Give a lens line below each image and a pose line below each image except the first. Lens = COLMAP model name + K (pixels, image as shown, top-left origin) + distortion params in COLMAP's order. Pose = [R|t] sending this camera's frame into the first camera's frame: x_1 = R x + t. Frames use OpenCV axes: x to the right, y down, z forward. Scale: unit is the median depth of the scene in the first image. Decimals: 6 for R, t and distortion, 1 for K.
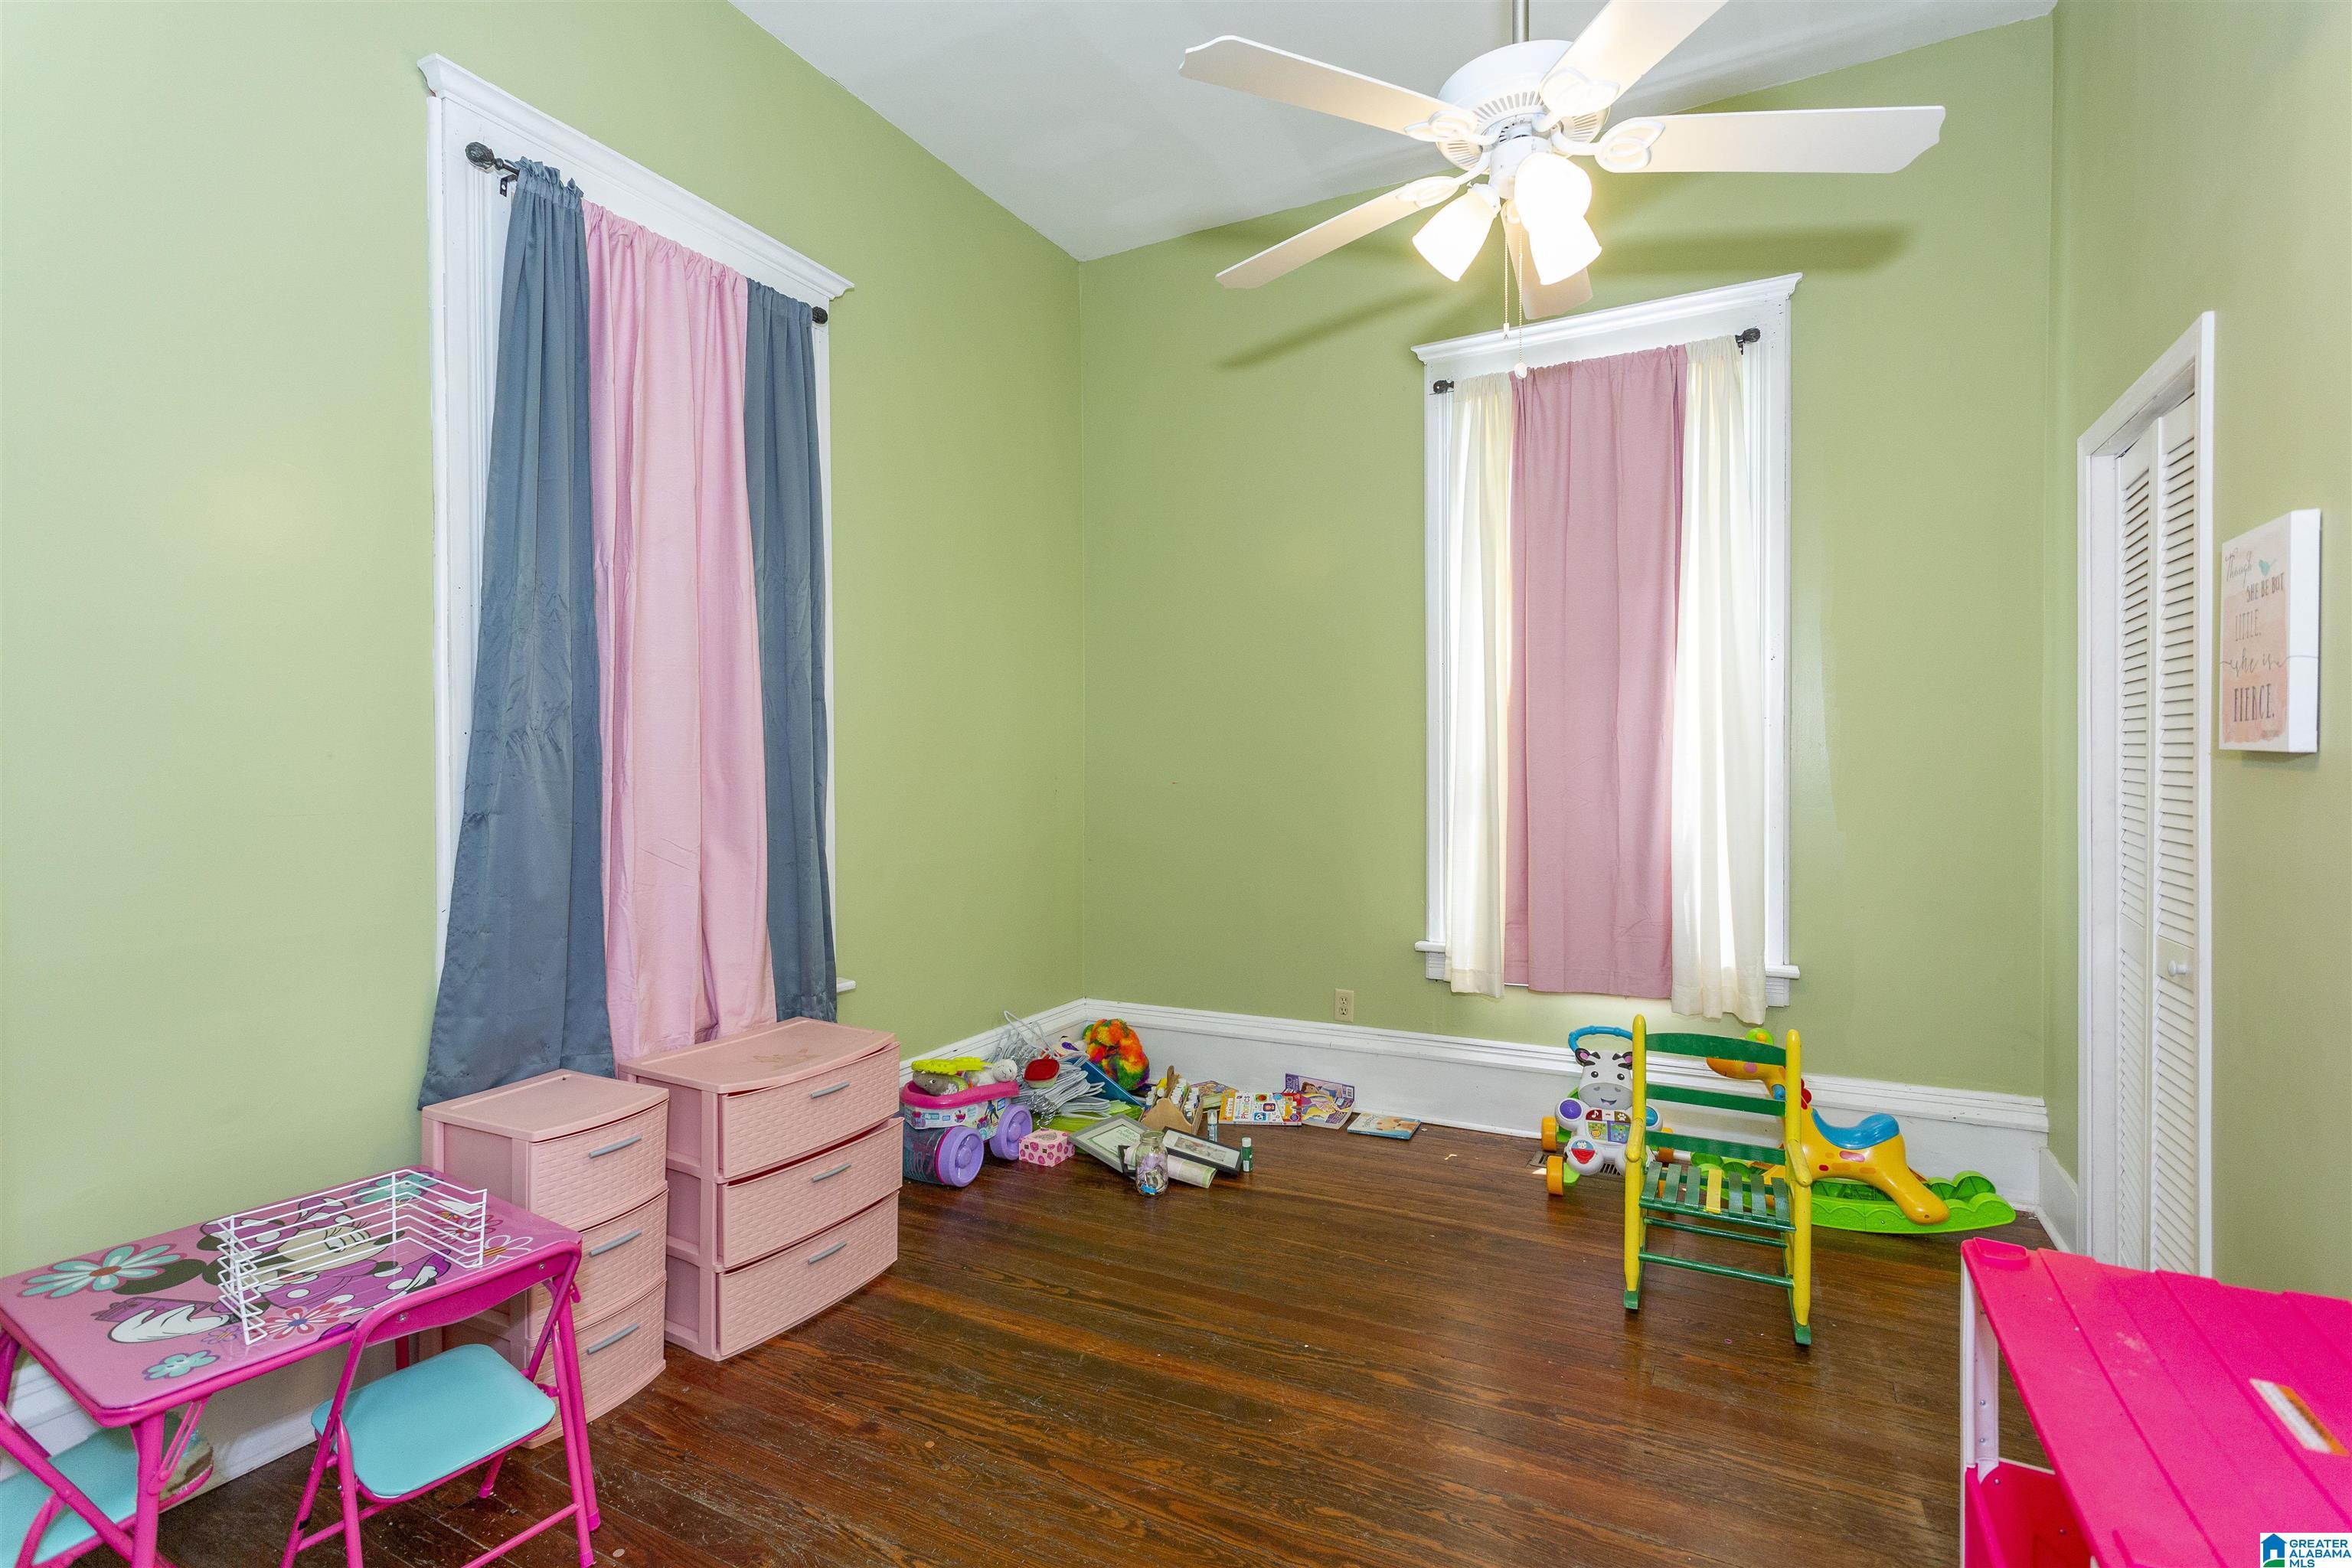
lens RADIAL K [[1130.2, 0, 1177.2], [0, 1130.2, 778.3], [0, 0, 1]] dist [0.006661, 0.001318]
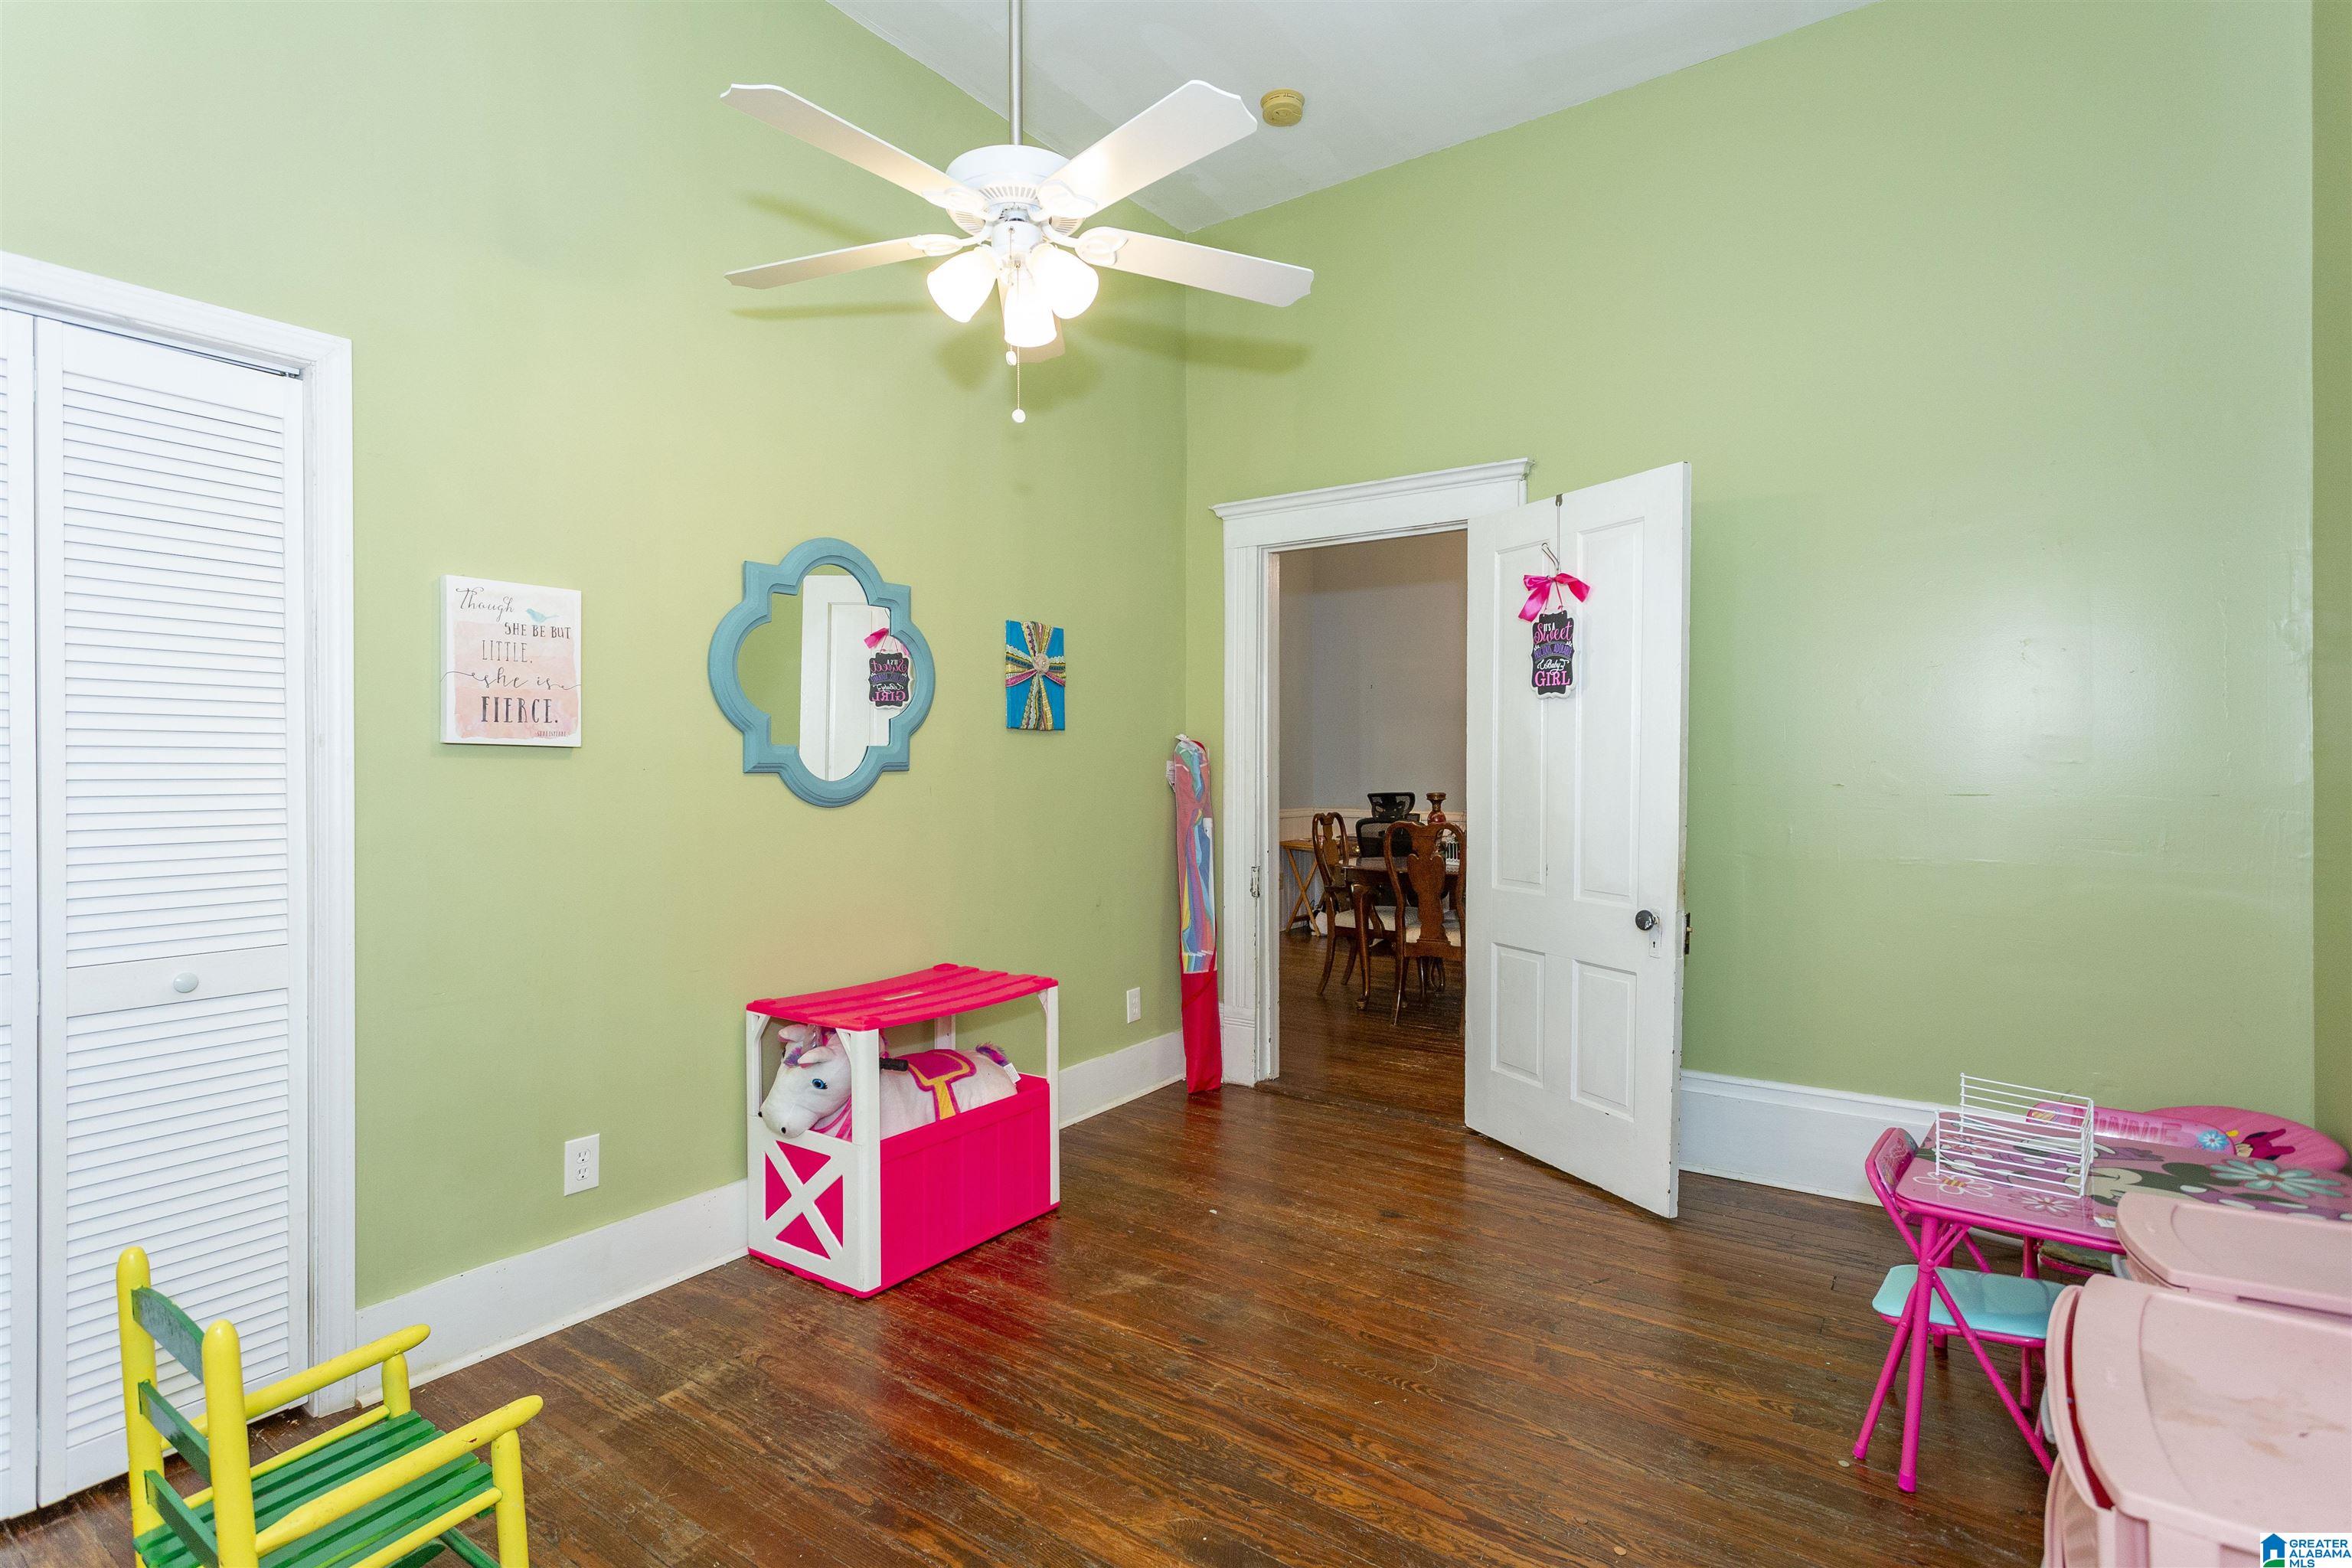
lens RADIAL K [[1130.2, 0, 1179.4], [0, 1130.2, 775.0], [0, 0, 1]] dist [0.006661, 0.001318]
pose [[-0.990351, 0.004563, 0.138510, -0.017247], [0.006734, 0.999862, 0.015212, 0.004551], [-0.138422, 0.015998, -0.990244, 2.005104]]
